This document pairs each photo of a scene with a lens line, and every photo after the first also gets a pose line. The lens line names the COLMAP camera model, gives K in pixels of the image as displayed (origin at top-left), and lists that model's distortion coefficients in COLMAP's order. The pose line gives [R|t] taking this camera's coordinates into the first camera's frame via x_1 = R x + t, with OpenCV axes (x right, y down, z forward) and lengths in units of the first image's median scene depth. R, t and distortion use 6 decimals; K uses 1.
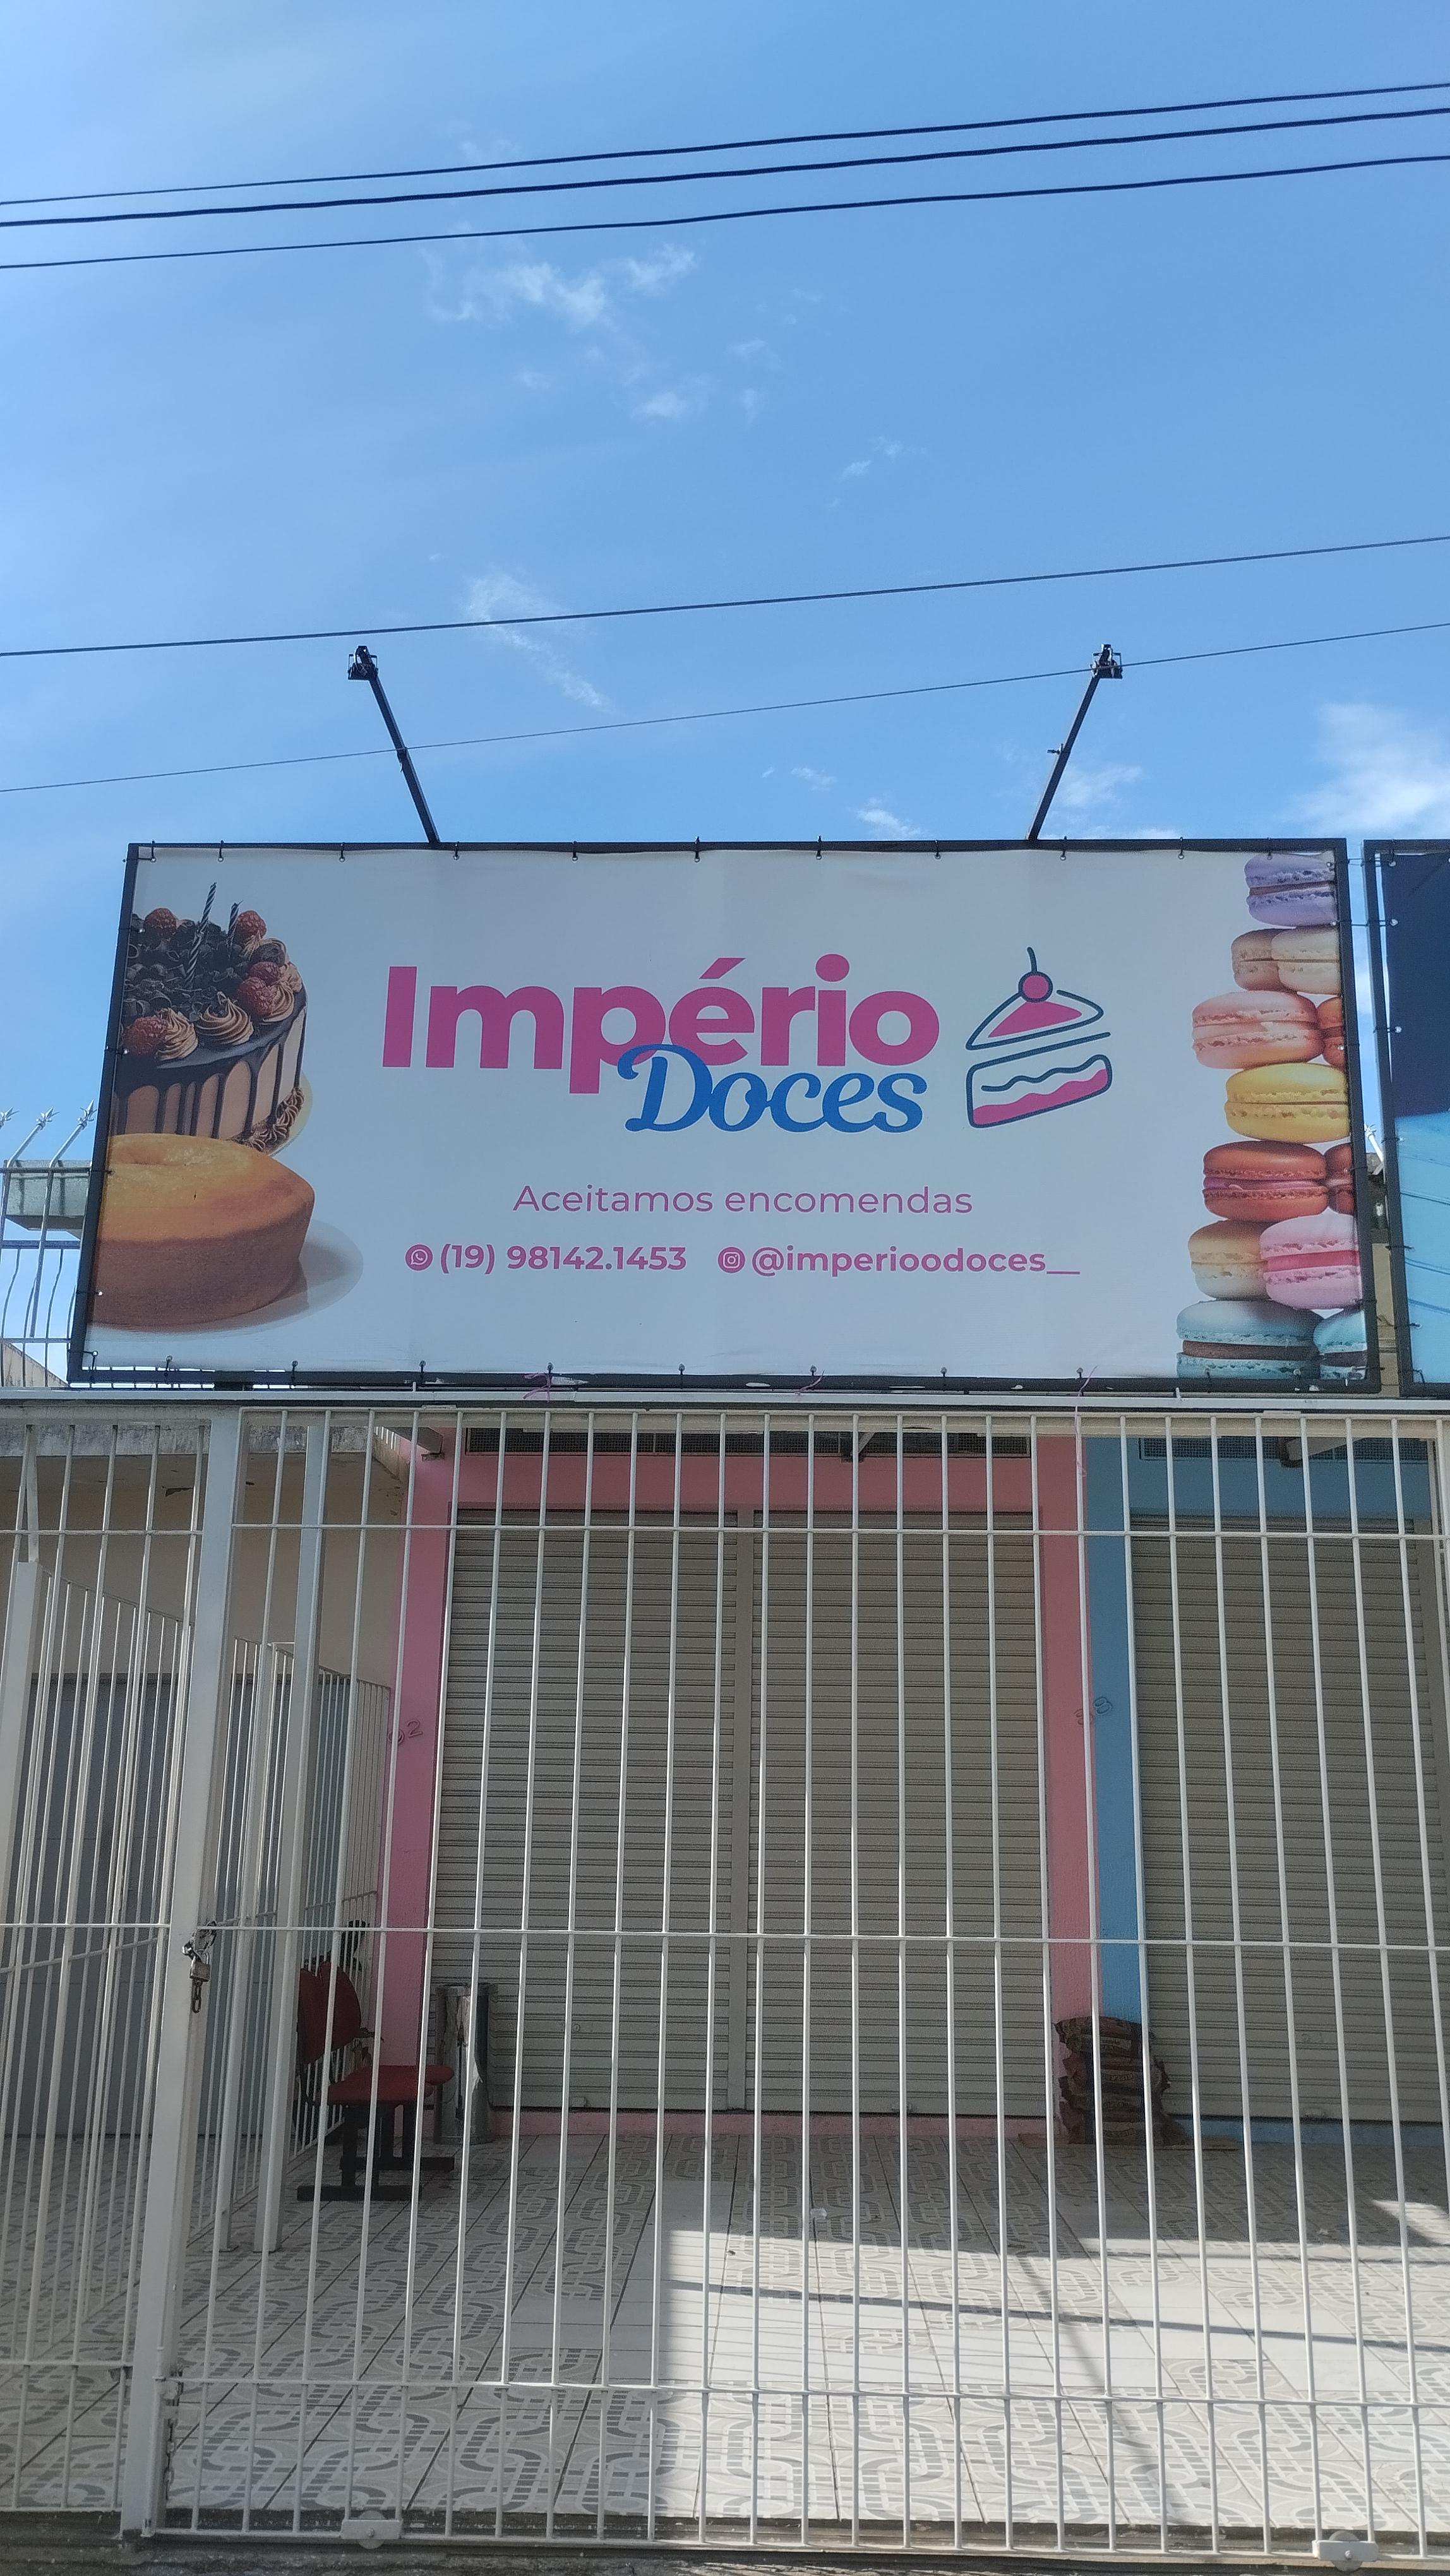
lens RADIAL K [[1685.1, 0, 856.0], [0, 1685.1, 1280.4], [0, 0, 1]] dist [0.044467, 0.000920]
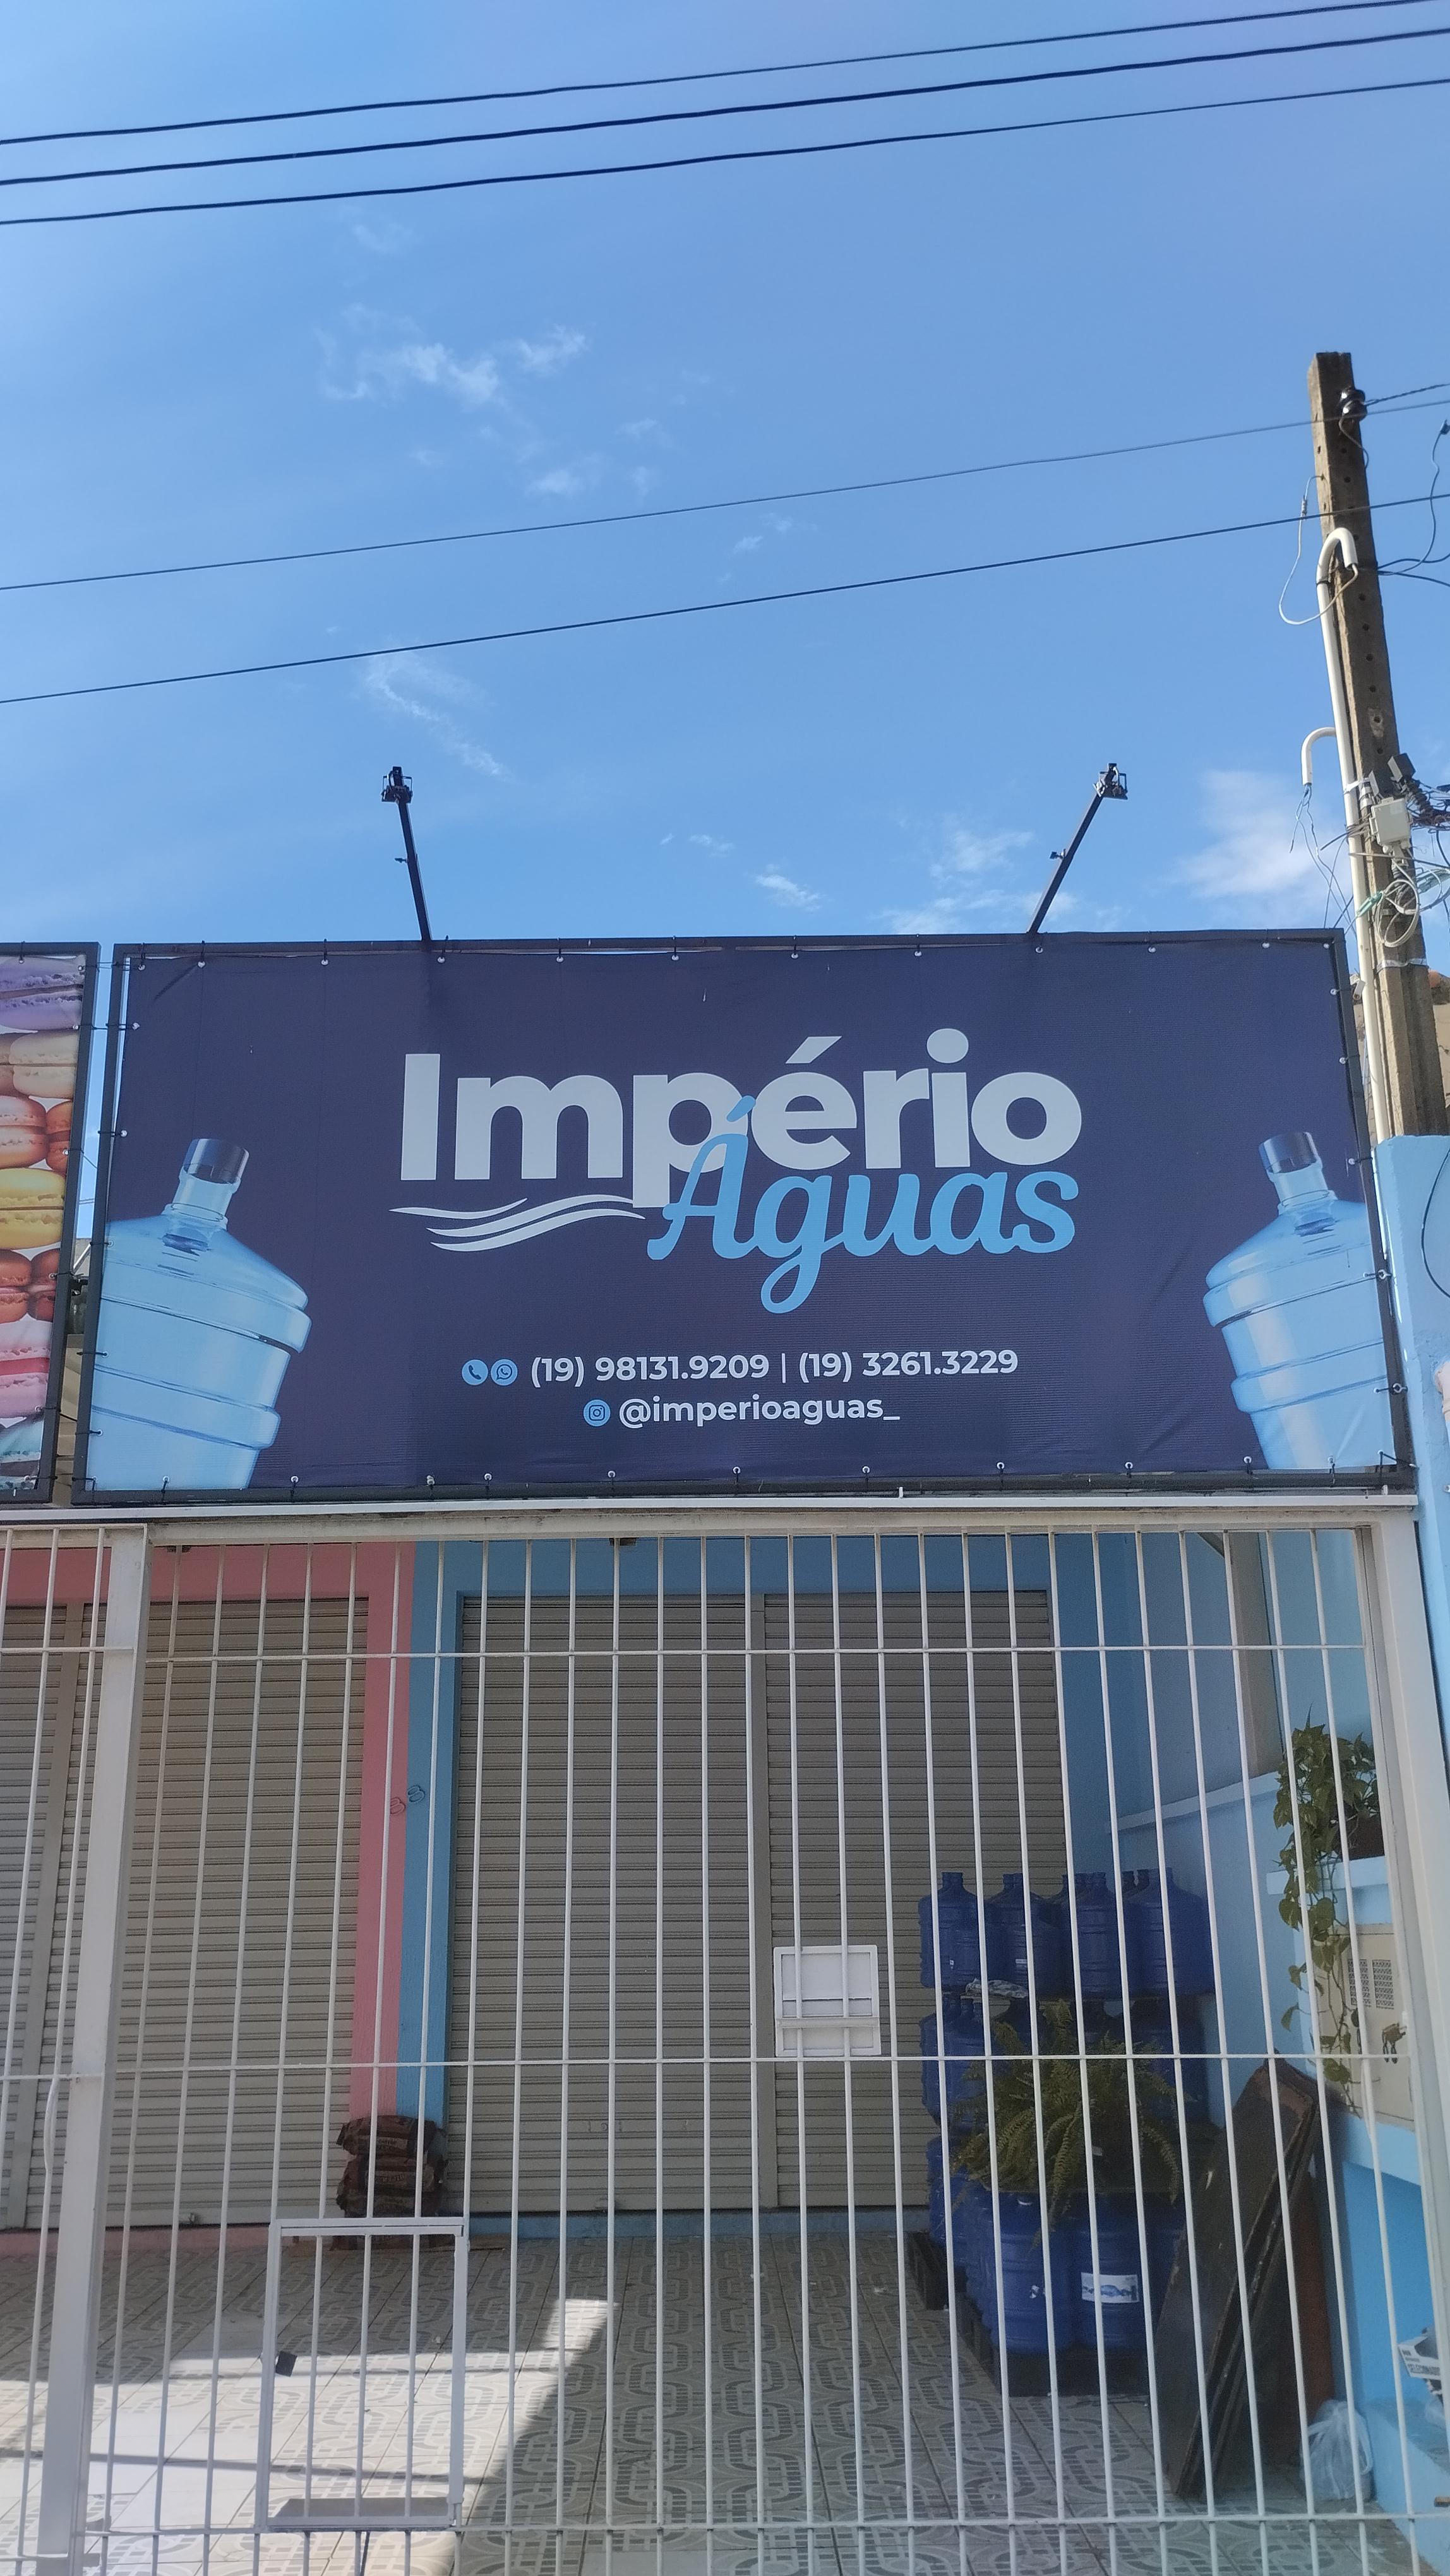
lens RADIAL K [[1685.1, 0, 856.0], [0, 1685.1, 1280.4], [0, 0, 1]] dist [0.044467, 0.000920]
pose [[0.998670, -0.020697, 0.047231, 0.697405], [0.022380, 0.999124, -0.035373, -0.016396], [-0.046457, 0.036383, 0.998257, -0.016313]]
